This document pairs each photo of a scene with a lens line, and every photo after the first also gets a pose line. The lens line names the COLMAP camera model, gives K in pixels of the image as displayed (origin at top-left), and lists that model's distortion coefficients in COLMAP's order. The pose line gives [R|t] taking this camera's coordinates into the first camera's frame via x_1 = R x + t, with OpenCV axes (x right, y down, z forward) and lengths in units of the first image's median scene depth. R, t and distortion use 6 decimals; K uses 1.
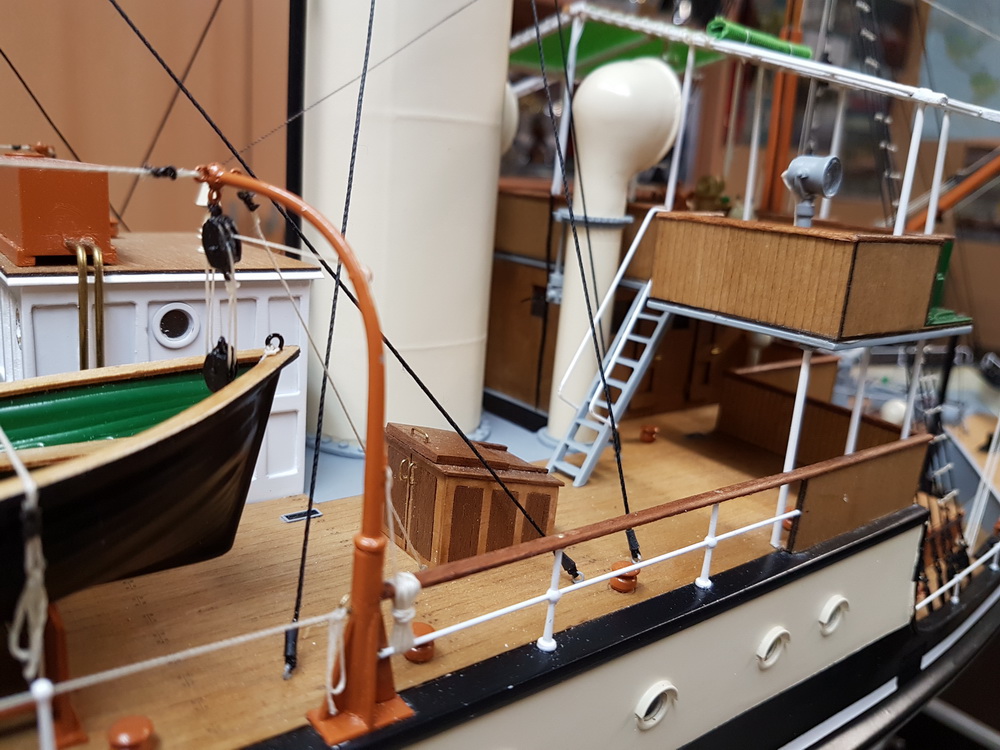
lens RADIAL K [[822.6, 0, 473.8], [0, 822.6, 351.7], [0, 0, 1]] dist [-0.036871, 0.013147]
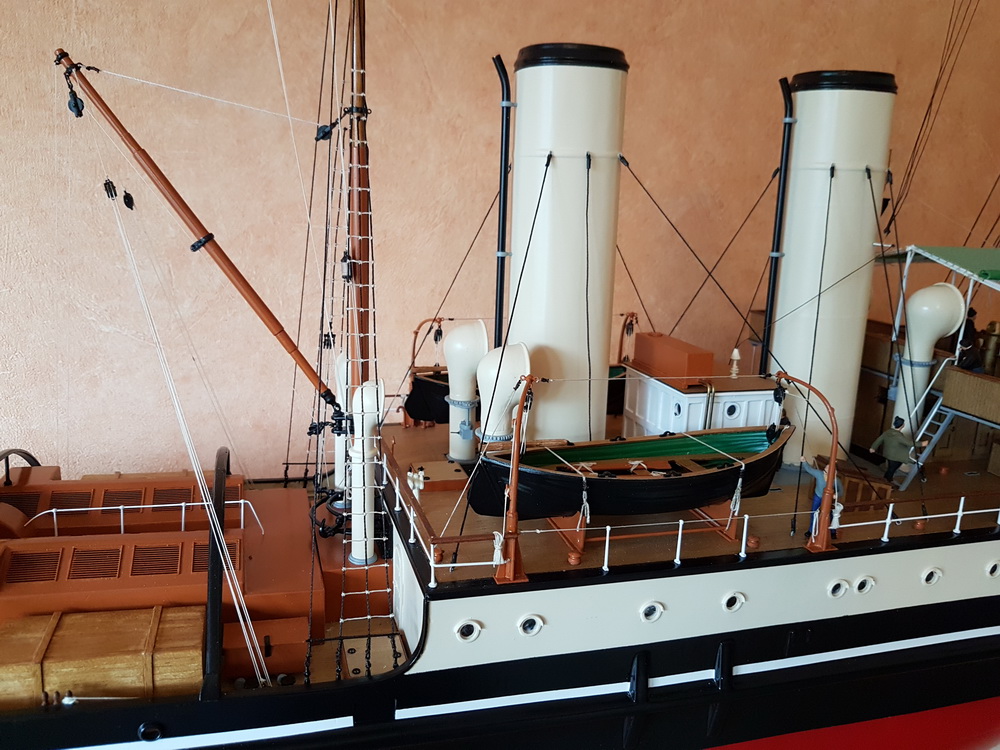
lens RADIAL K [[784.4, 0, 474.0], [0, 784.4, 359.7], [0, 0, 1]] dist [-0.000768, 0.002688]
pose [[0.922712, 0.026498, -0.384577, -0.122406], [-0.035293, 0.999252, -0.015827, -0.100424], [0.383870, 0.028177, 0.922957, -1.291933]]
